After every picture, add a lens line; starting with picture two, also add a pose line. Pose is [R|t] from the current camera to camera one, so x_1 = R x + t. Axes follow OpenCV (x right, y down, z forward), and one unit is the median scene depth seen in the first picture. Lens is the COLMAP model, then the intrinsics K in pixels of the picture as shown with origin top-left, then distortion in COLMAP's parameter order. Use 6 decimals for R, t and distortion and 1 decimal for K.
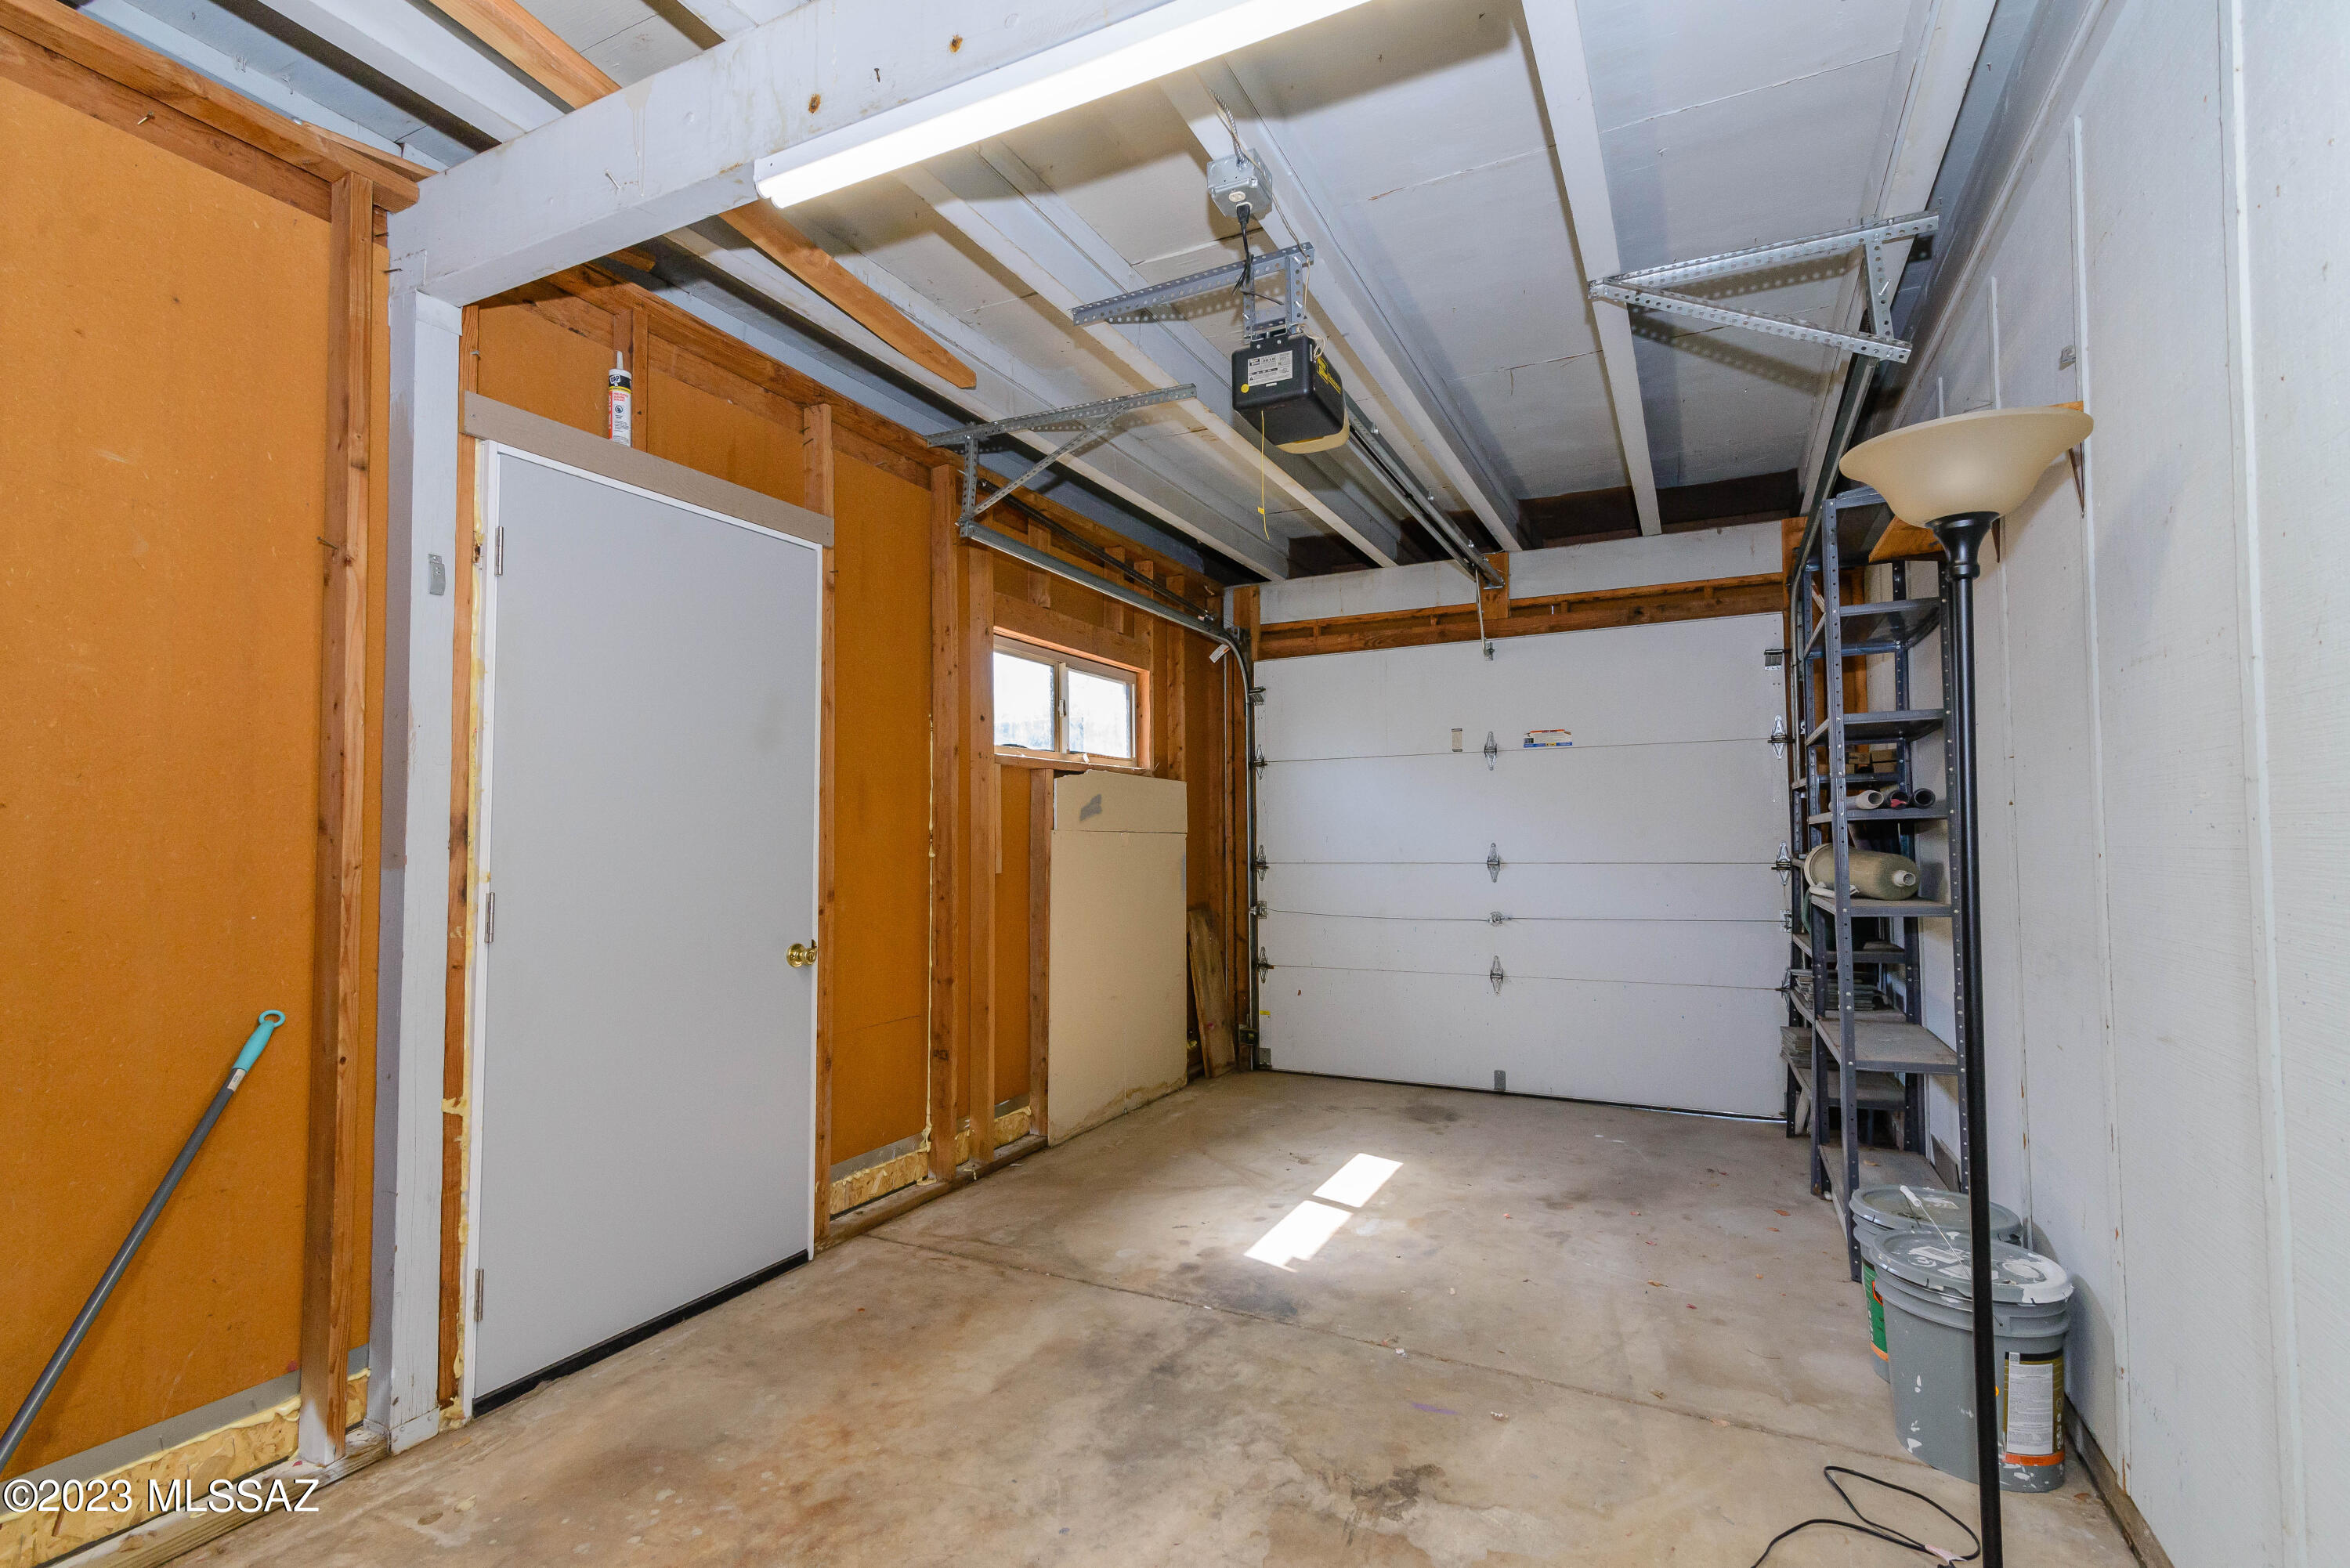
lens RADIAL K [[1067.2, 0, 1202.0], [0, 1067.2, 803.4], [0, 0, 1]] dist [0.014427, -0.000464]
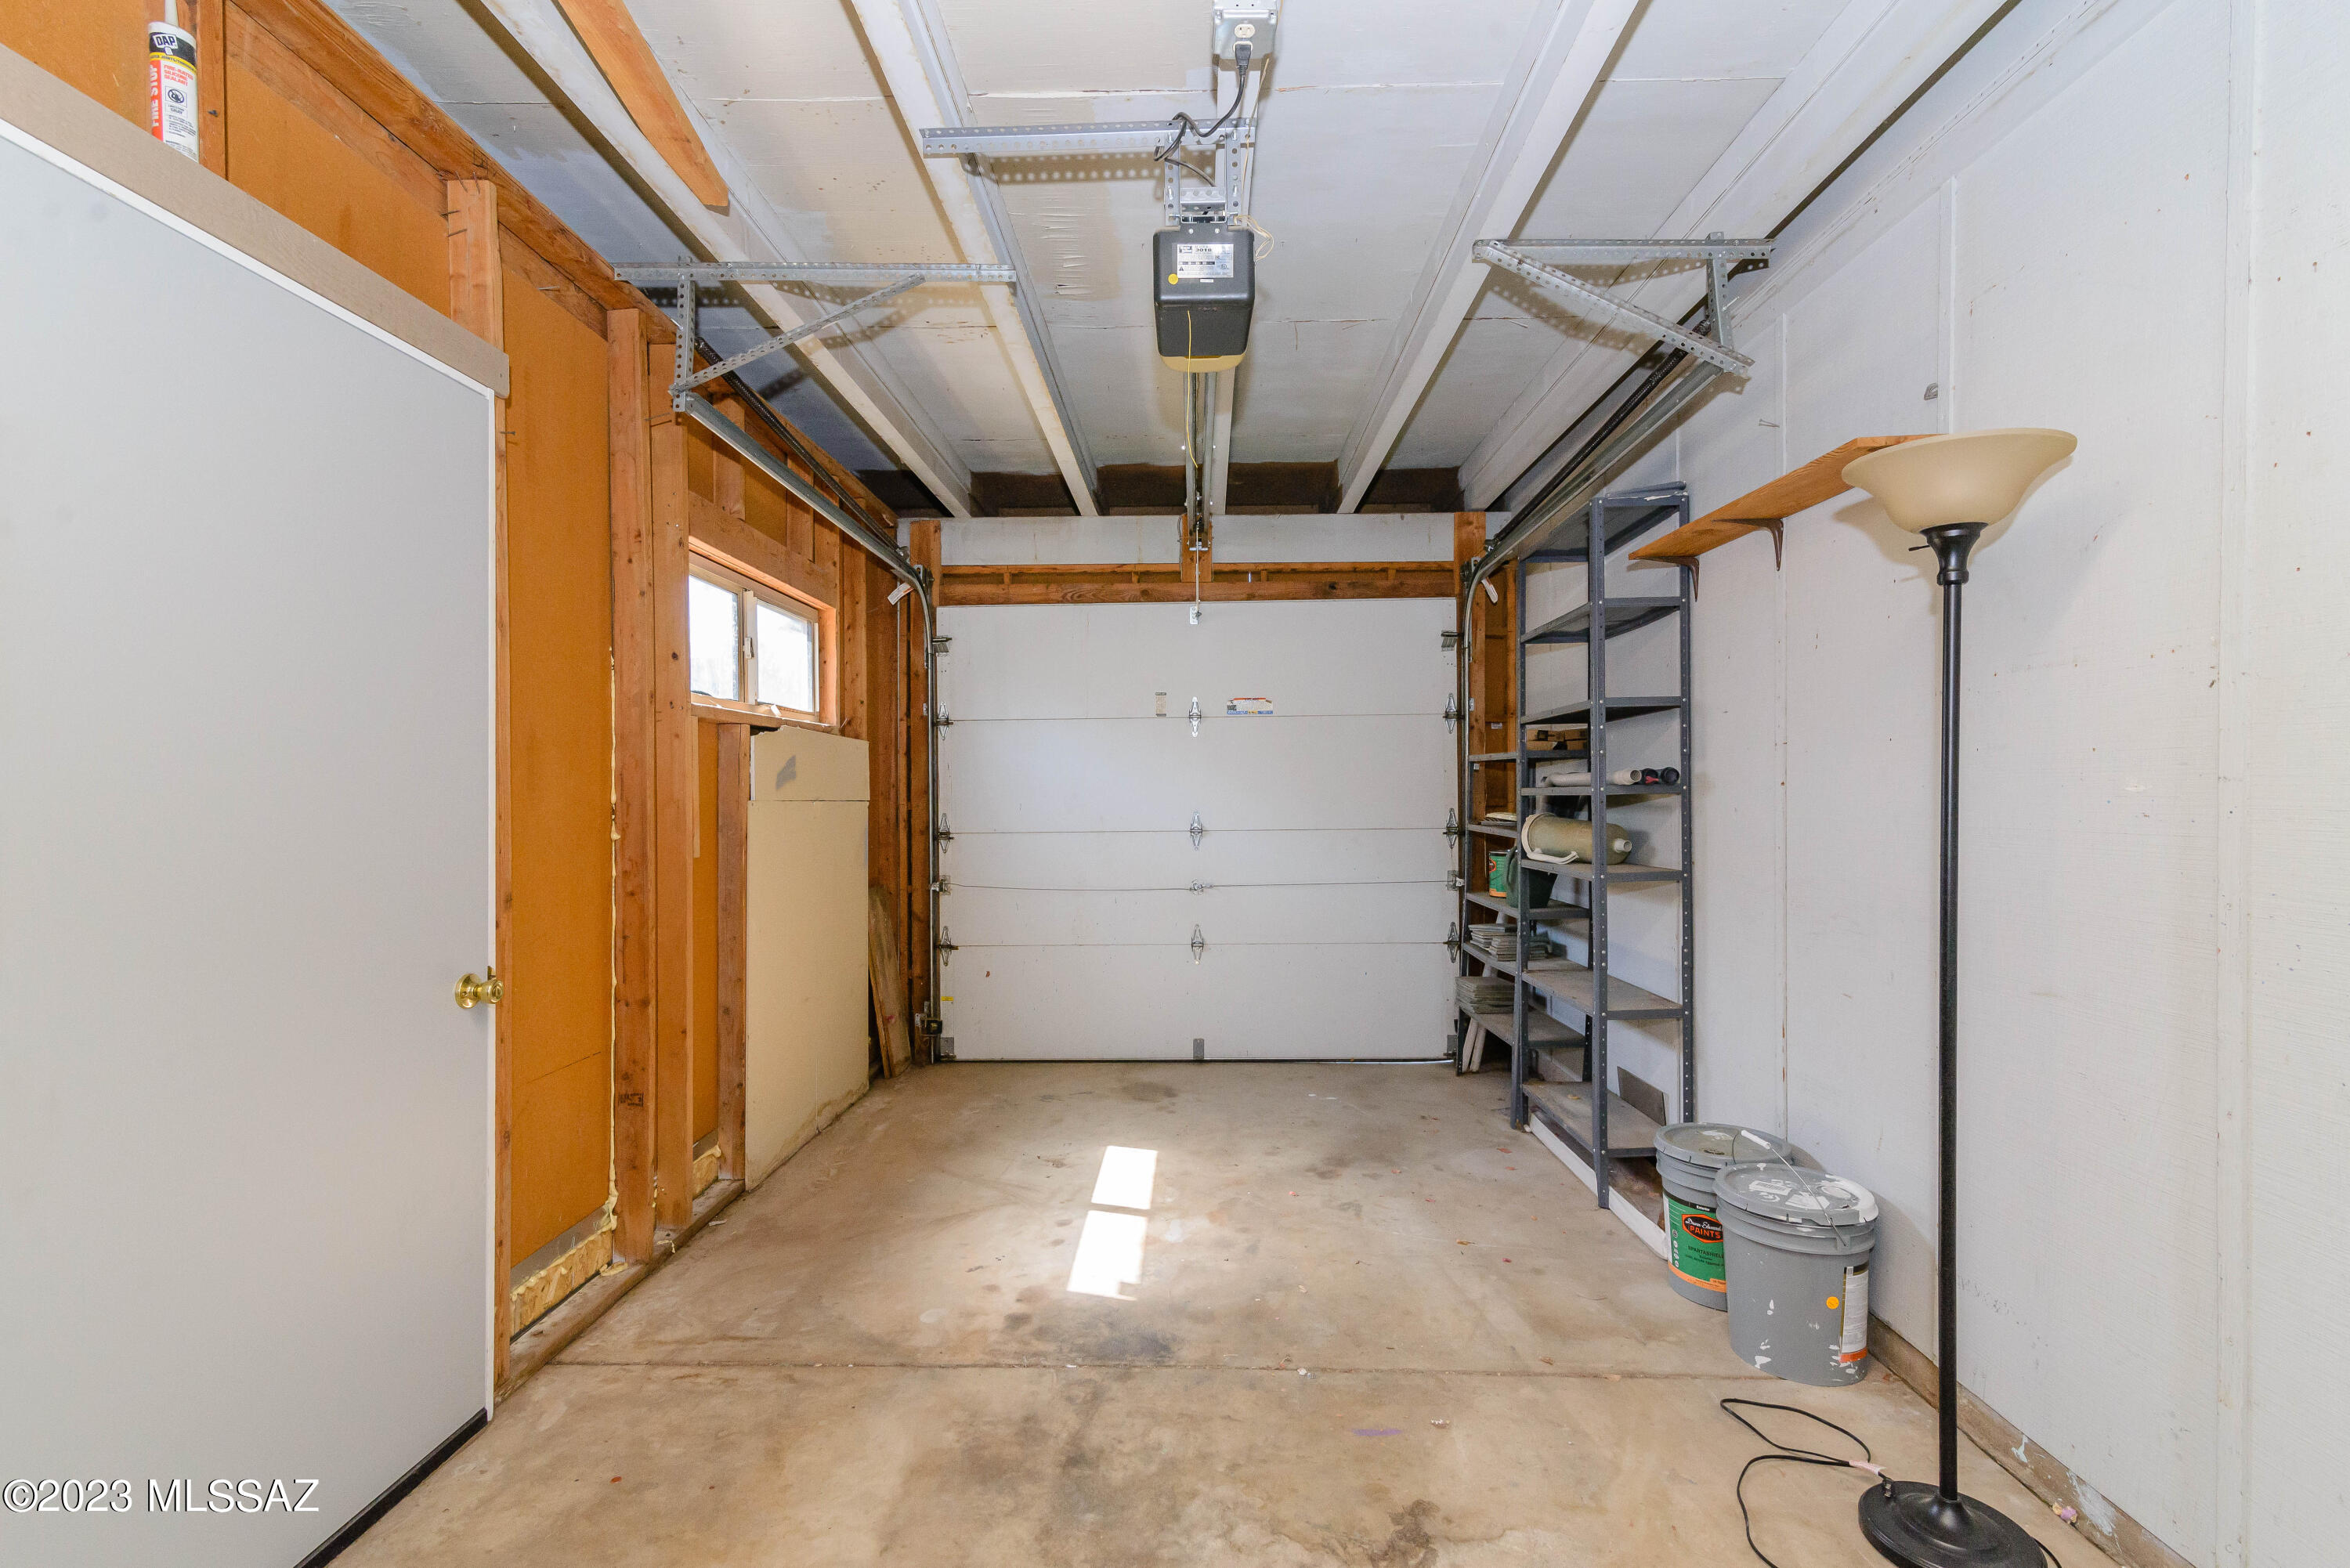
lens RADIAL K [[1067.2, 0, 1190.4], [0, 1067.2, 802.5], [0, 0, 1]] dist [0.014427, -0.000464]
pose [[0.908979, -0.002255, 0.416836, -0.248180], [-0.014230, 0.999235, 0.036437, -0.010708], [-0.416600, -0.039053, 0.908251, 0.188636]]
